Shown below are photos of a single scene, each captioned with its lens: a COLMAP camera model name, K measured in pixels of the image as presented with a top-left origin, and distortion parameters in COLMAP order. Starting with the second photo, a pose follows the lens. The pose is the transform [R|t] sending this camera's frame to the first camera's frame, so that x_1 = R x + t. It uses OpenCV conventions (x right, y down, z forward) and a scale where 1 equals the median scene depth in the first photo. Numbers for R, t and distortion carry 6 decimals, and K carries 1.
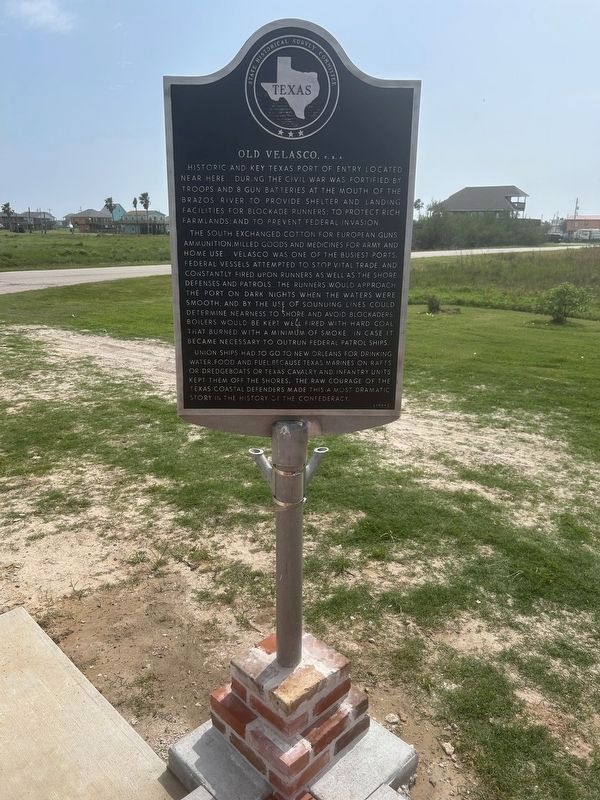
lens RADIAL K [[604.9, 0, 297.9], [0, 604.9, 418.3], [0, 0, 1]] dist [0.080009, -0.118059]
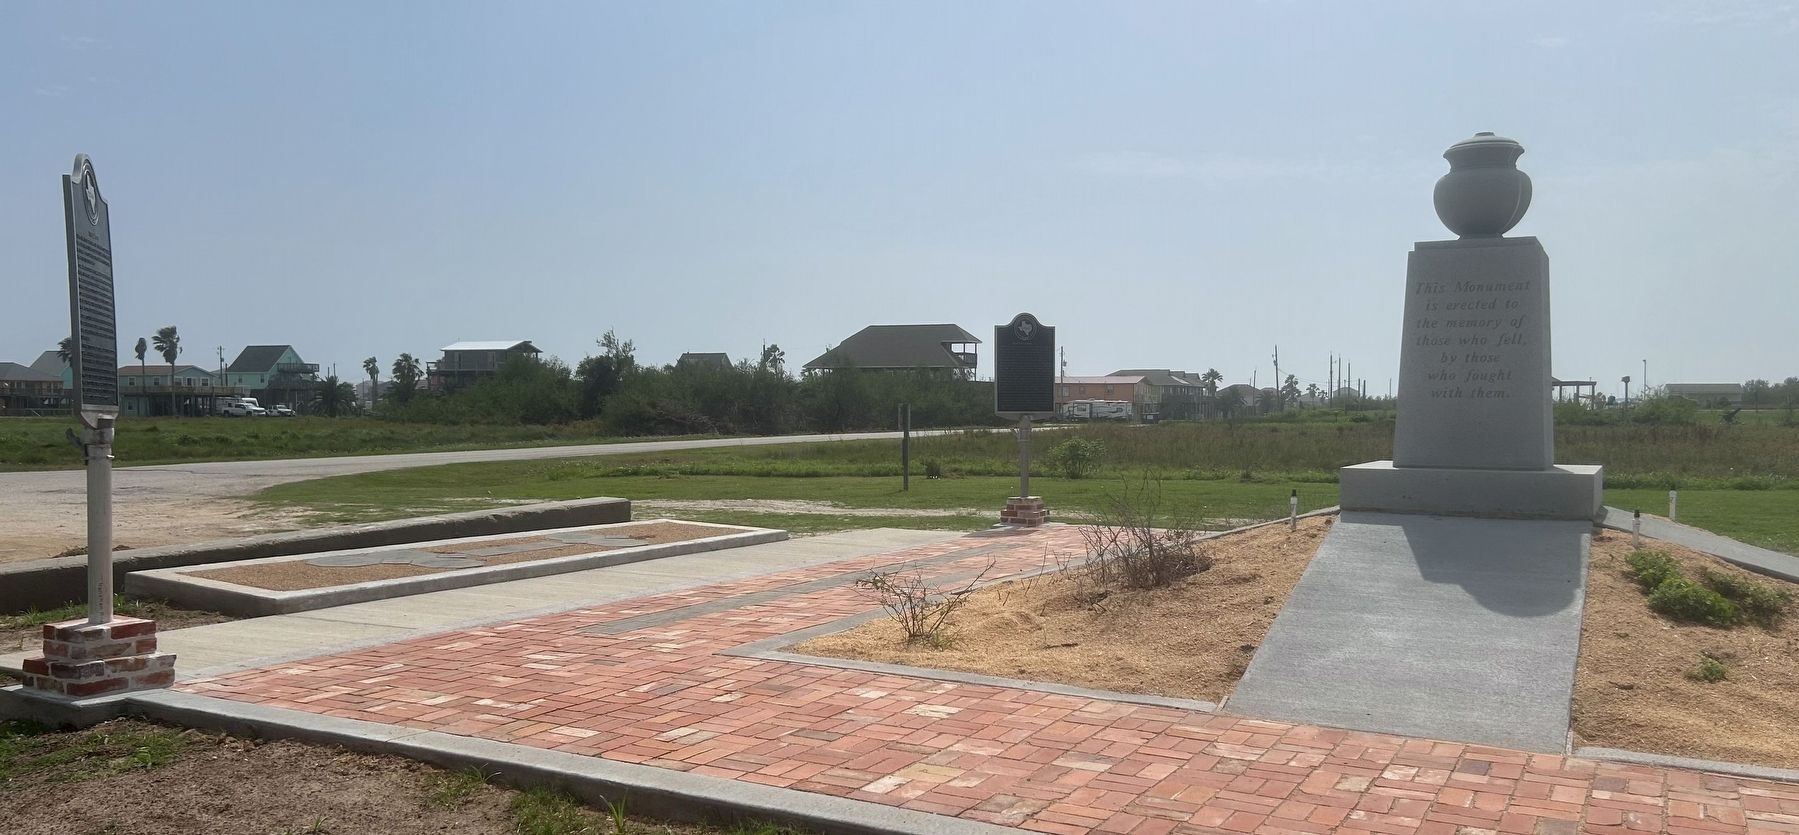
lens RADIAL K [[1354.0, 0, 899.5], [0, 1354.0, 417.5], [0, 0, 1]] dist [-0.002016, -0.000512]
pose [[0.958507, -0.008386, 0.284945, -2.718535], [0.089535, 0.957840, -0.272994, 1.878663], [-0.270642, 0.287179, 0.918848, -5.412821]]
